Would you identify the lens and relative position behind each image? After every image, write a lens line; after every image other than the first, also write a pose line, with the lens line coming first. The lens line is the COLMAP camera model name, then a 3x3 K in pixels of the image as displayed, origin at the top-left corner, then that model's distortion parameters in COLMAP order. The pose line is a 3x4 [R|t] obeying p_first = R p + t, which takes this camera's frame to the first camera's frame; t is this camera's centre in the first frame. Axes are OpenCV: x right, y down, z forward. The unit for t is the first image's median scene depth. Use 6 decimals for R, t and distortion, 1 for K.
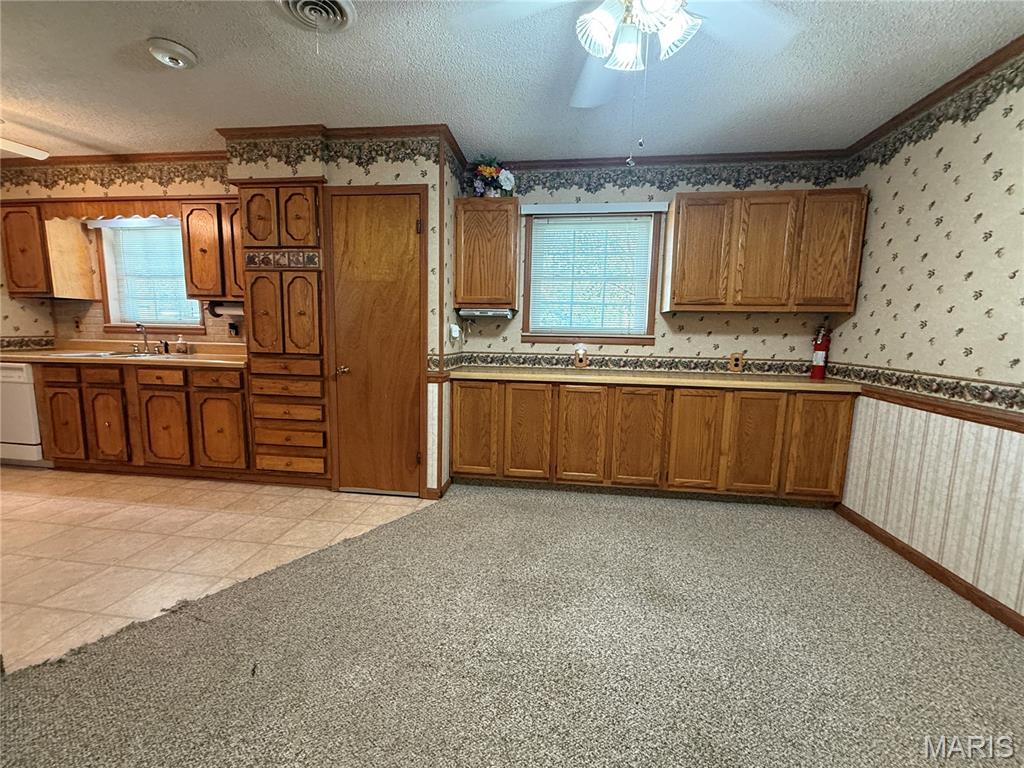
lens RADIAL K [[409.0, 0, 509.4], [0, 409.0, 383.3], [0, 0, 1]] dist [0.000708, 0.000160]
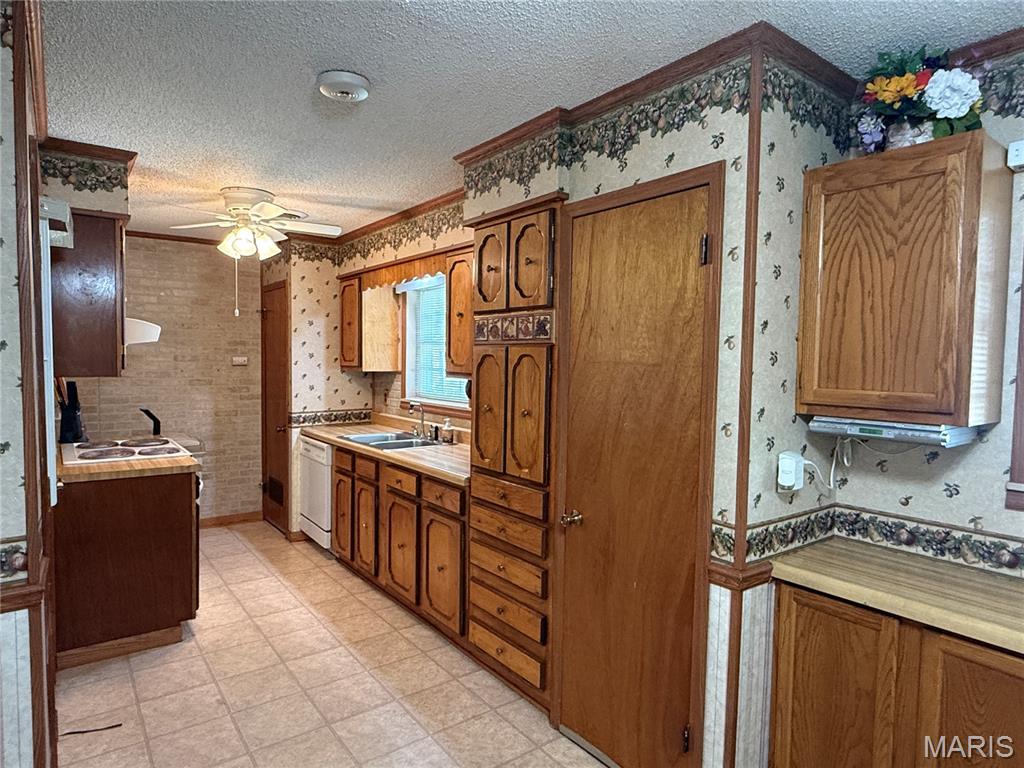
lens RADIAL K [[602.6, 0, 507.0], [0, 602.6, 385.5], [0, 0, 1]] dist [0.001953, -0.002164]
pose [[0.698035, 0.022307, -0.715716, 0.112901], [-0.089852, 0.994343, -0.056642, -0.154271], [0.710404, 0.103847, 0.696090, 0.336840]]
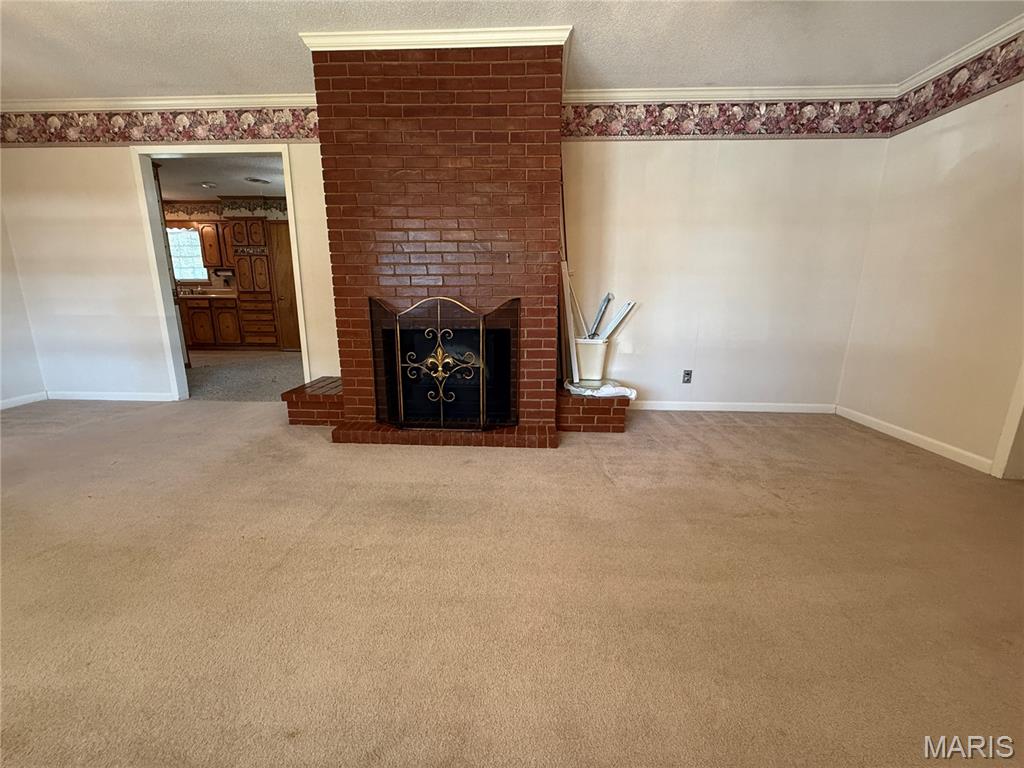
lens RADIAL K [[409.0, 0, 508.4], [0, 409.0, 380.7], [0, 0, 1]] dist [0.000708, 0.000160]
pose [[0.996005, -0.036907, 0.081319, 0.687999], [0.029411, 0.995368, 0.091528, 0.263365], [-0.084320, -0.088771, 0.992477, -1.490302]]
